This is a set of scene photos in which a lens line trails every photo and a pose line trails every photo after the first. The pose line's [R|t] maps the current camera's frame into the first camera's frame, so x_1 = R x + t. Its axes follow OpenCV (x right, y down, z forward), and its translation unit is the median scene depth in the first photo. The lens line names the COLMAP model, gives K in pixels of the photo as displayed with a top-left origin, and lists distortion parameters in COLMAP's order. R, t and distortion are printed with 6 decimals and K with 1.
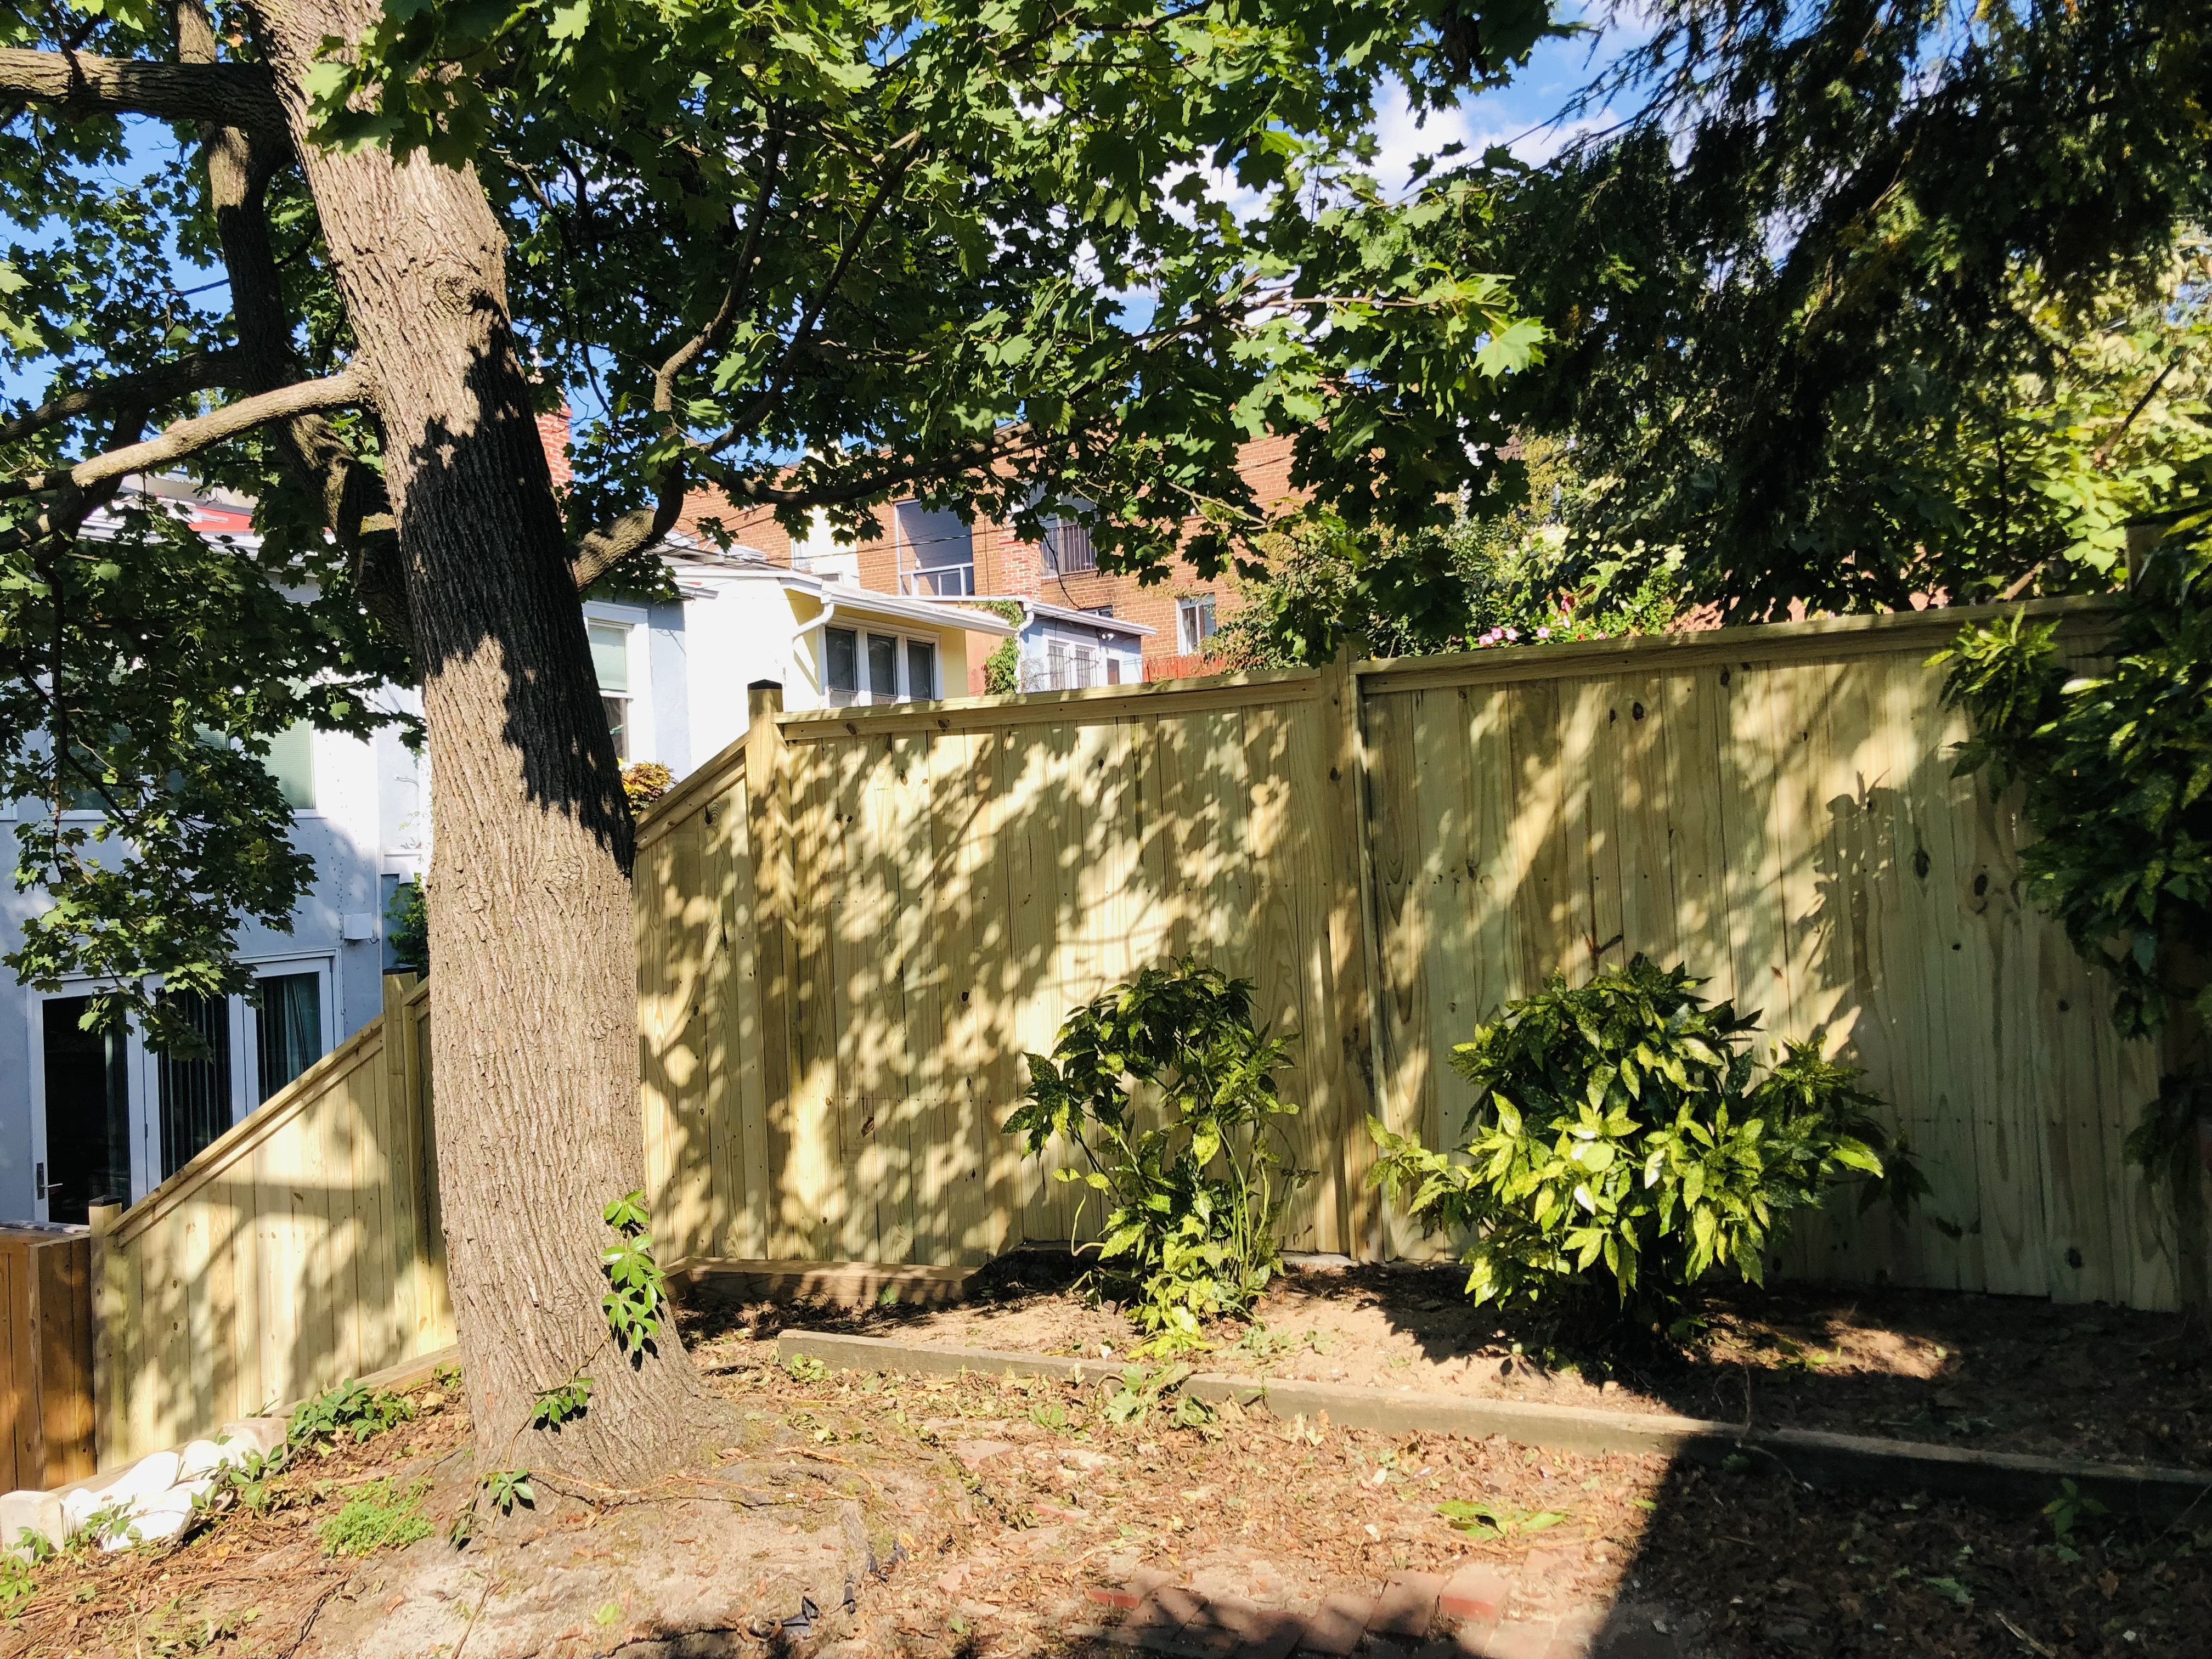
lens RADIAL K [[2102.7, 0, 1084.8], [0, 2102.7, 829.7], [0, 0, 1]] dist [0.150077, -0.594743]
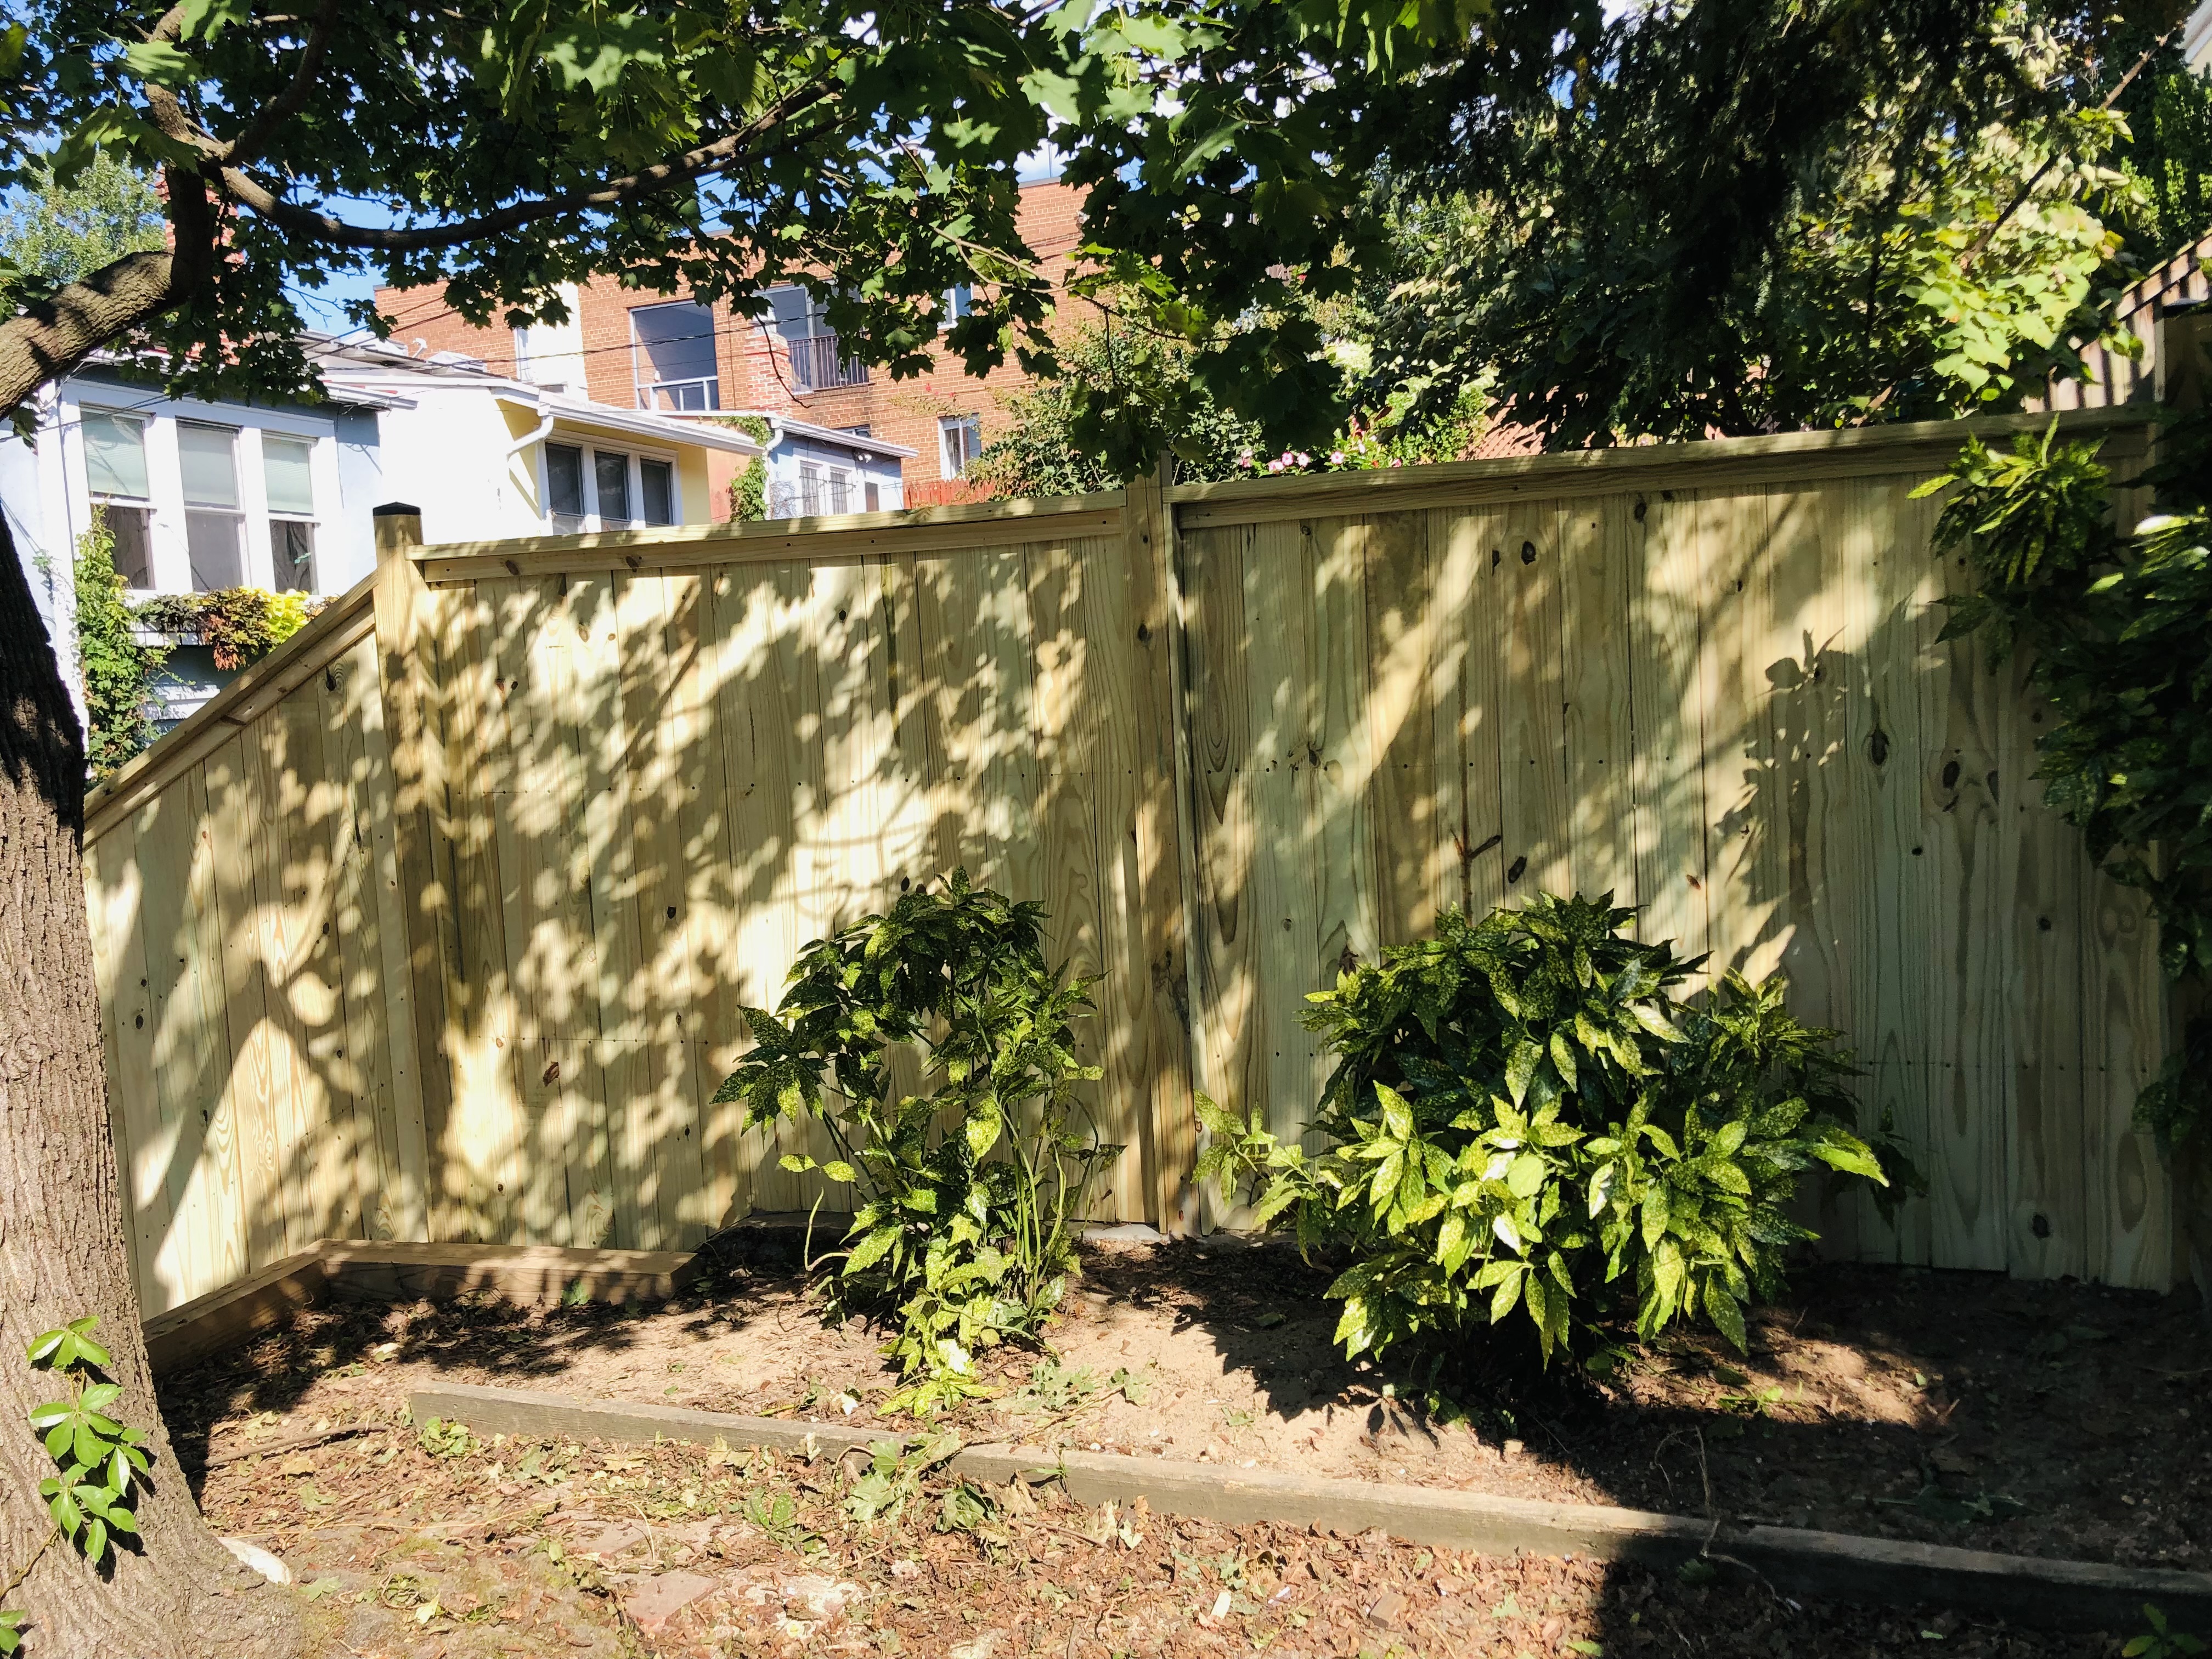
lens RADIAL K [[2102.7, 0, 1084.8], [0, 2102.7, 829.7], [0, 0, 1]] dist [0.150077, -0.594743]
pose [[0.993778, -0.009638, 0.110964, 0.009453], [0.000619, 0.996712, 0.081027, -0.016147], [-0.111380, -0.080454, 0.990516, 0.219985]]
